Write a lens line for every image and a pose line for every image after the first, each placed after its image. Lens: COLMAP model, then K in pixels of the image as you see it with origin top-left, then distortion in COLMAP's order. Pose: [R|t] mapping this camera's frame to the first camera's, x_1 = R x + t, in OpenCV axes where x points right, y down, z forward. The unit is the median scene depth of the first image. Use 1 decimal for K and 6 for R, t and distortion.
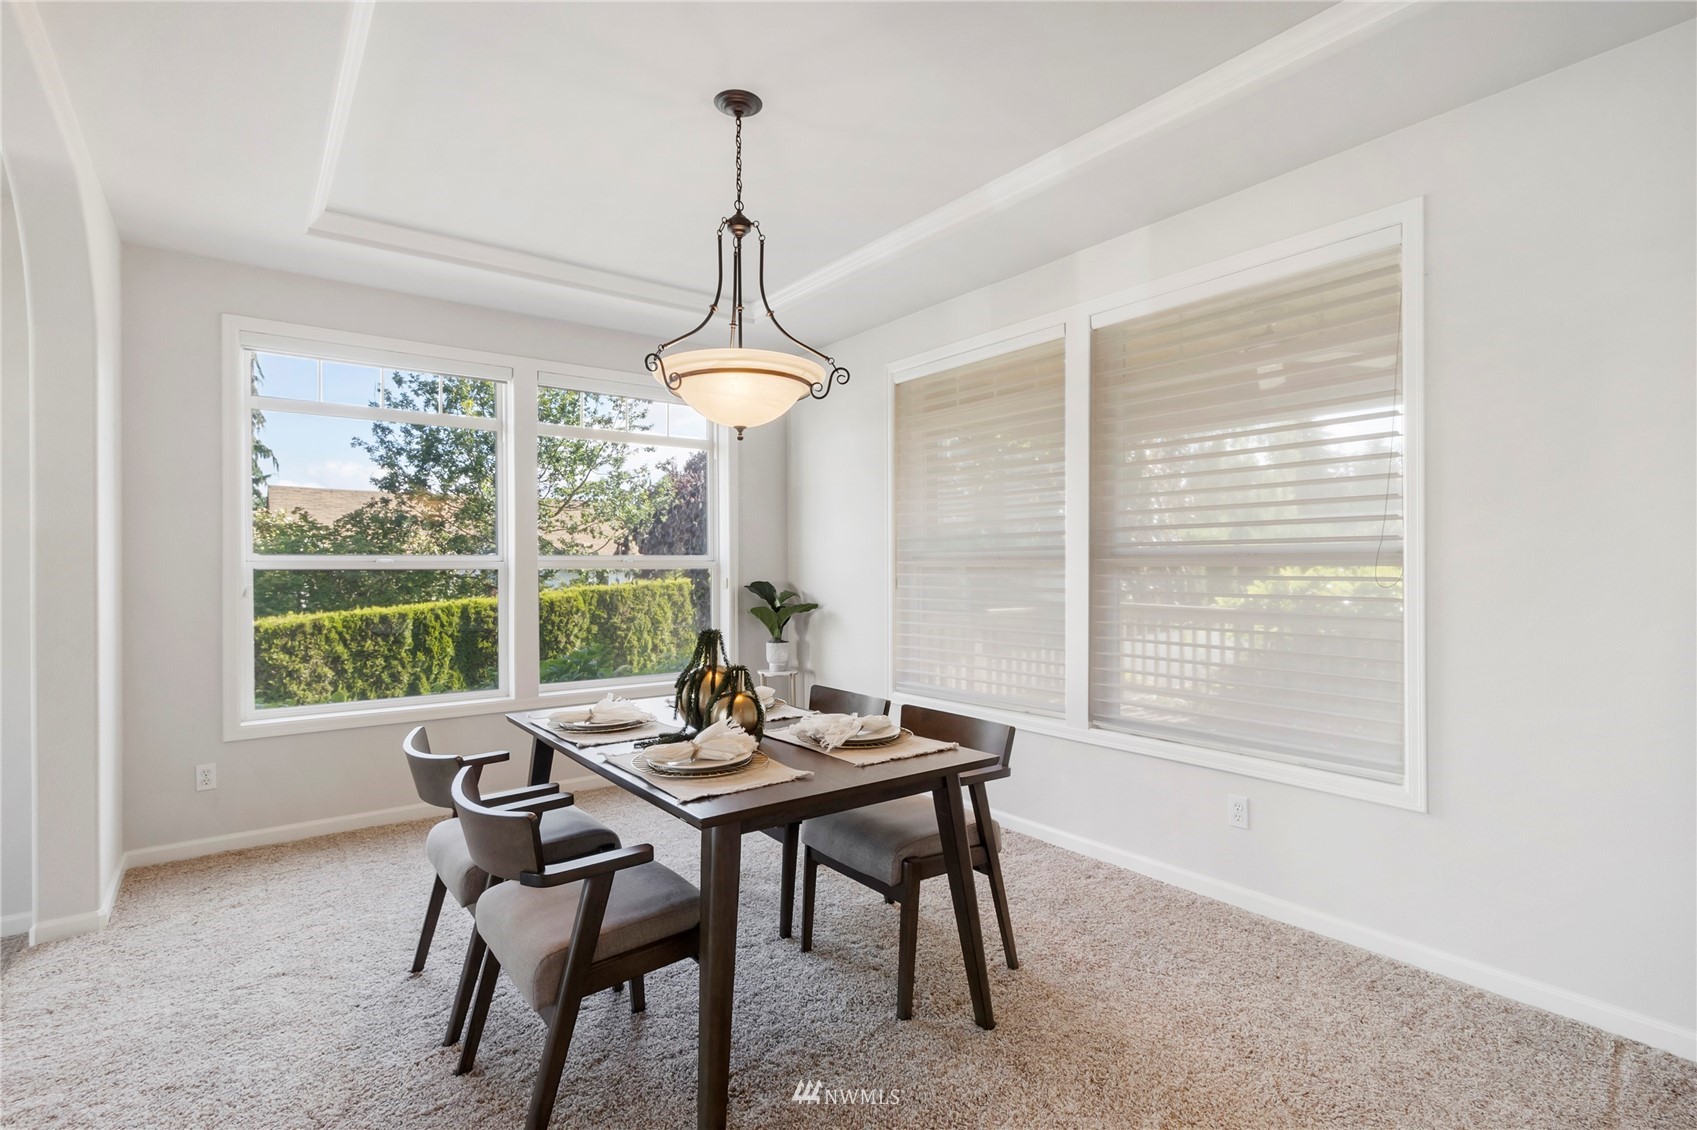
lens RADIAL K [[801.6, 0, 852.5], [0, 801.6, 563.7], [0, 0, 1]] dist [0.005828, 0.000064]
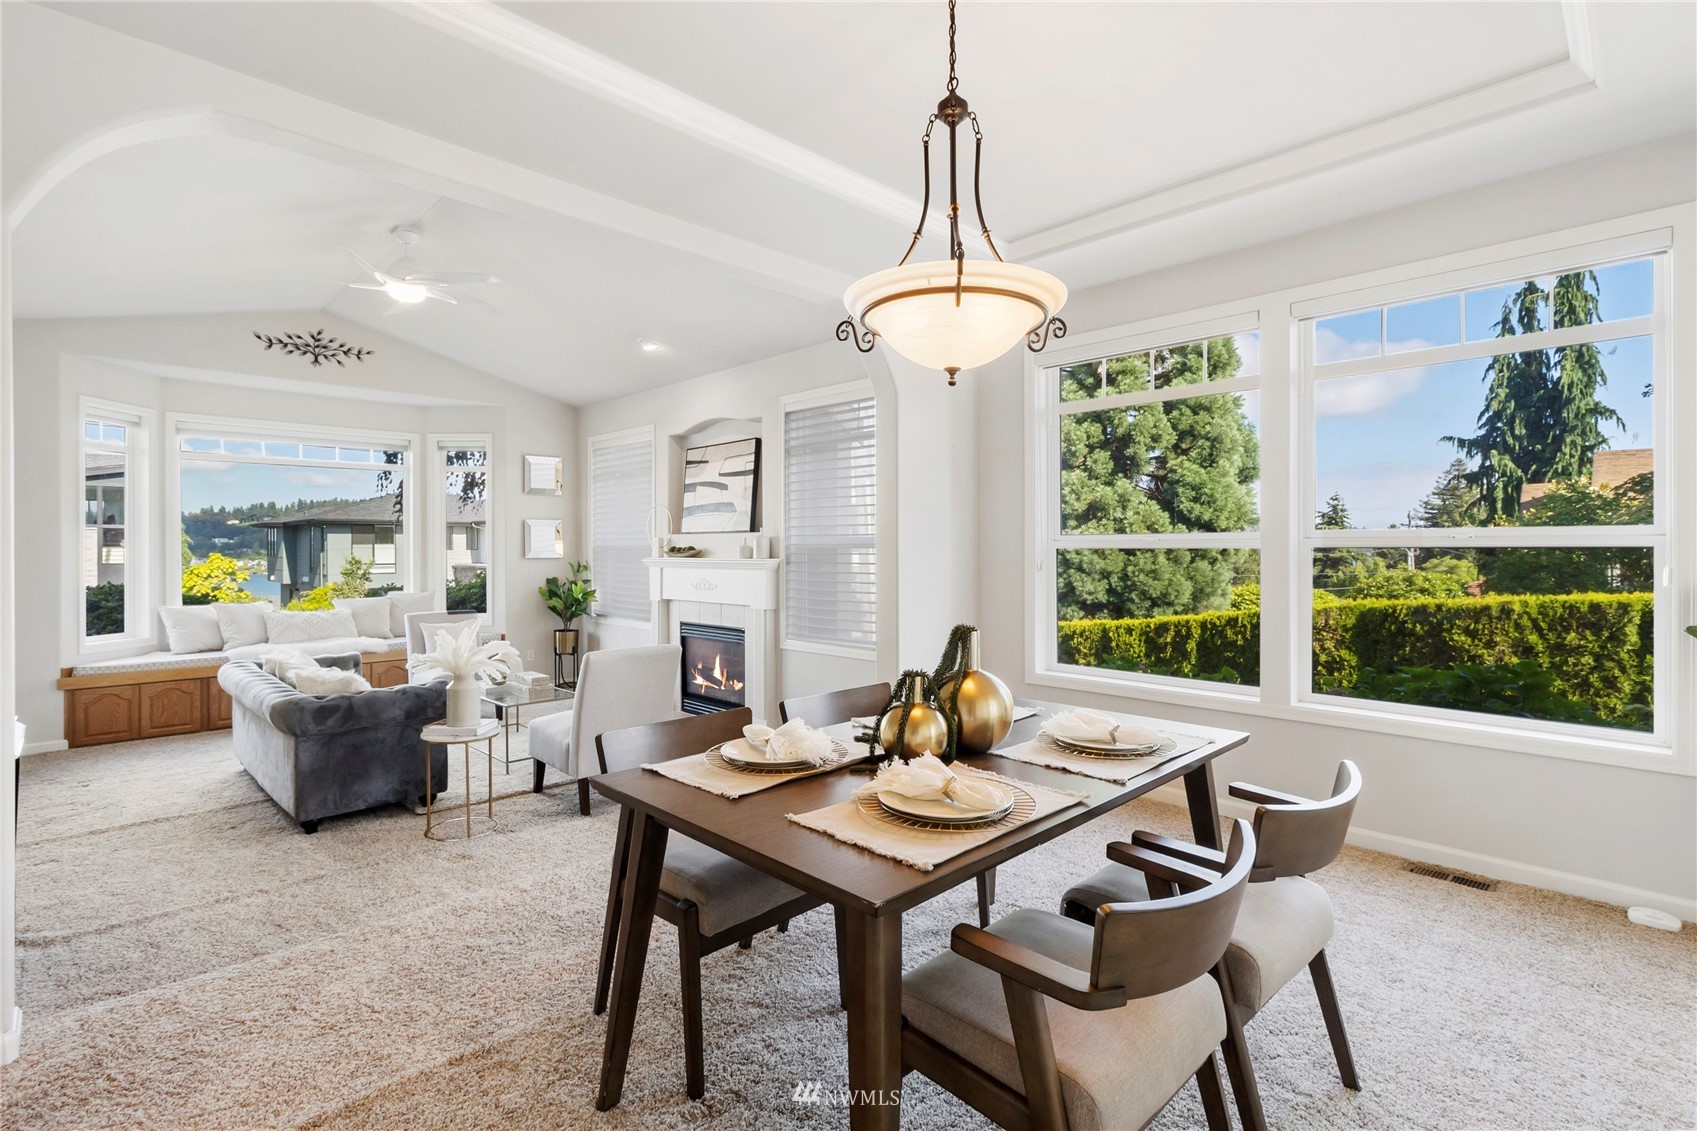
lens RADIAL K [[801.6, 0, 853.2], [0, 801.6, 550.1], [0, 0, 1]] dist [0.005828, 0.000064]
pose [[0.137527, 0.006072, -0.990479, 0.121481], [0.007037, 0.999950, 0.007107, -0.000613], [0.990473, -0.007947, 0.137477, 0.157845]]
